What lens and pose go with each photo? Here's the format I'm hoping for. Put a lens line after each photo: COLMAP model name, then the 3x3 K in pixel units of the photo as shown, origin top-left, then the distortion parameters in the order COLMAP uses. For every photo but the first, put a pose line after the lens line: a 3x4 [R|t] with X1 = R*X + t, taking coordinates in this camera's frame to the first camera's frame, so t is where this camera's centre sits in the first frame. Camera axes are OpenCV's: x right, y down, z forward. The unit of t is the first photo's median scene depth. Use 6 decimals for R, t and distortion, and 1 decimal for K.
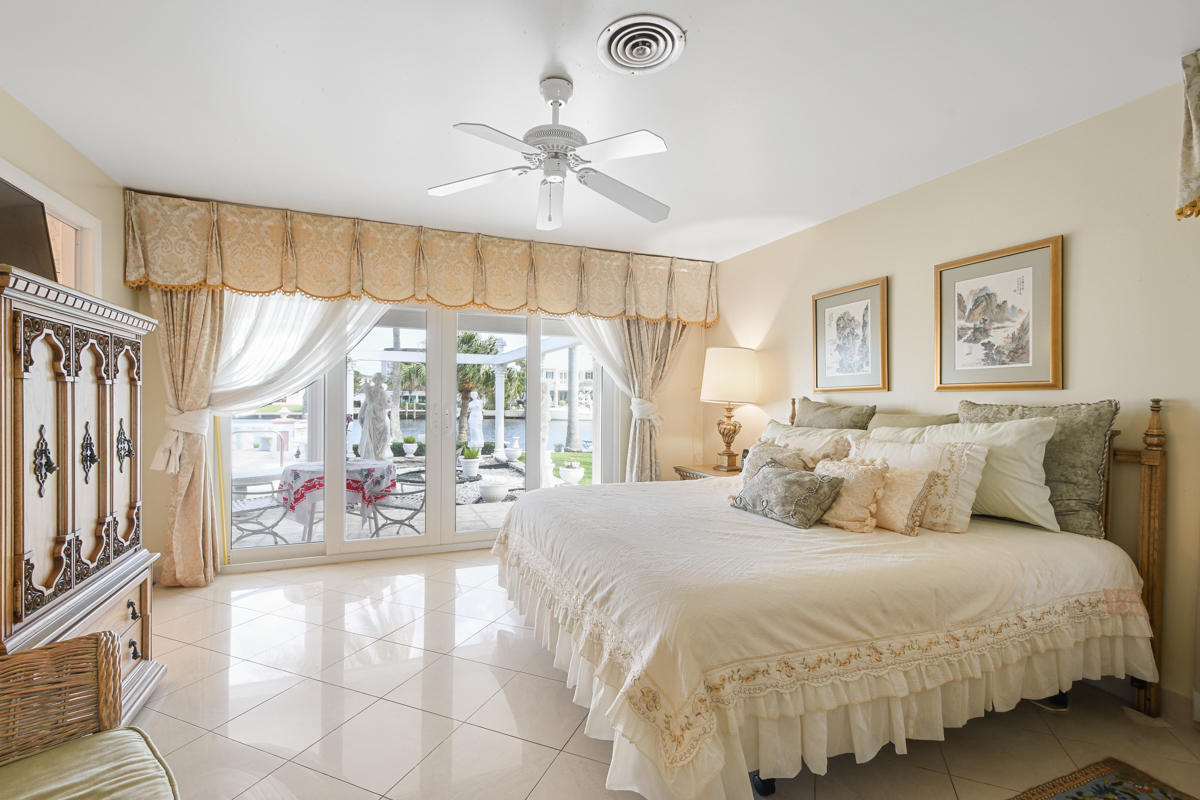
lens RADIAL K [[531.2, 0, 595.0], [0, 531.2, 405.7], [0, 0, 1]] dist [0.003830, -0.000049]
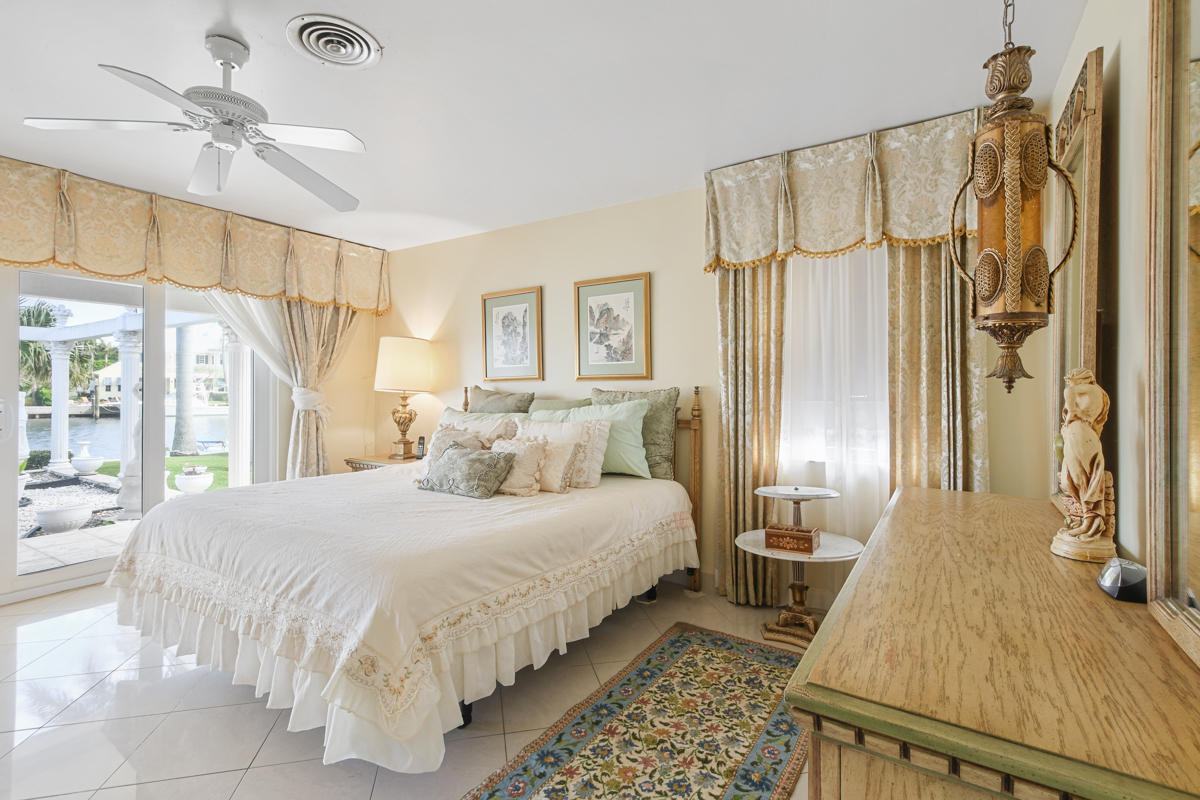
lens RADIAL K [[540.7, 0, 597.3], [0, 540.7, 388.1], [0, 0, 1]] dist [0.002782, 0.000333]
pose [[0.813259, -0.006059, 0.581870, -0.074408], [0.012702, 0.999892, -0.007342, 0.000127], [-0.581763, 0.013362, 0.813249, -0.084603]]
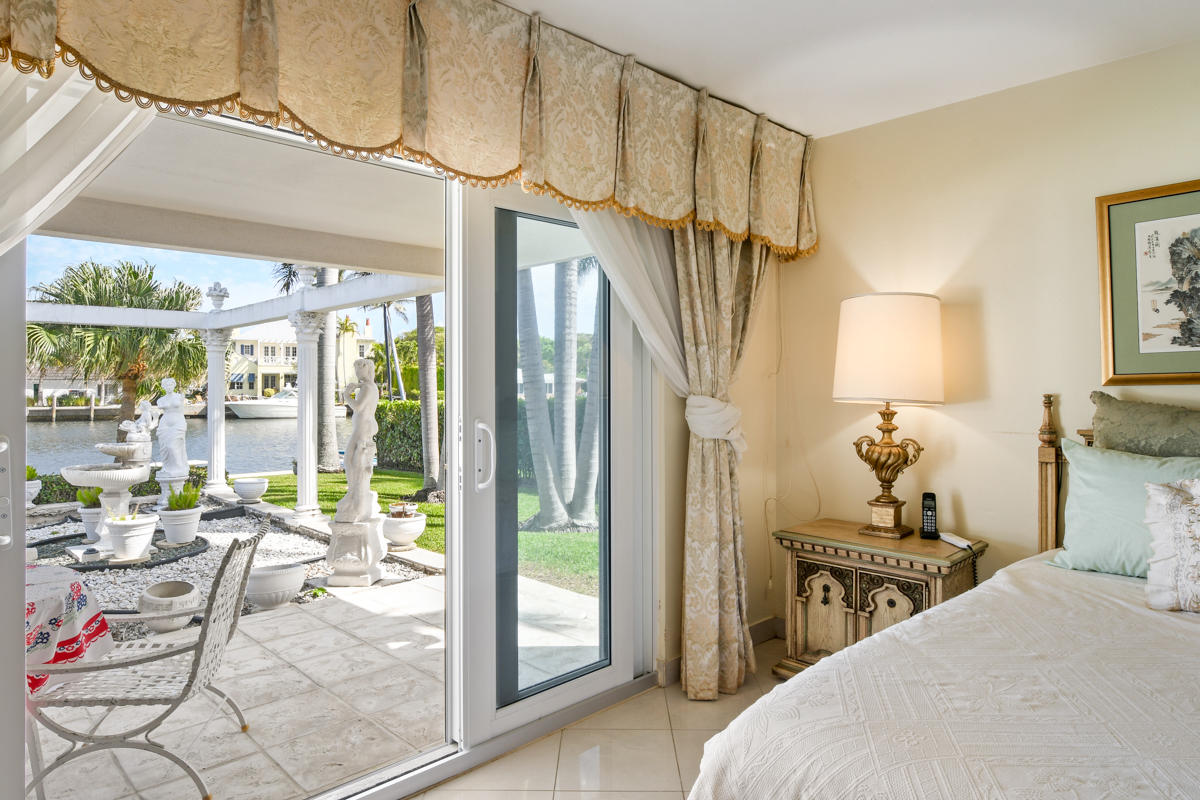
lens RADIAL K [[716.7, 0, 599.2], [0, 716.7, 383.6], [0, 0, 1]] dist [0.001238, 0.001358]
pose [[0.928797, -0.009366, 0.370470, -0.403714], [0.014230, 0.999845, -0.010398, -0.032237], [-0.370315, 0.014929, 0.928786, 0.693622]]
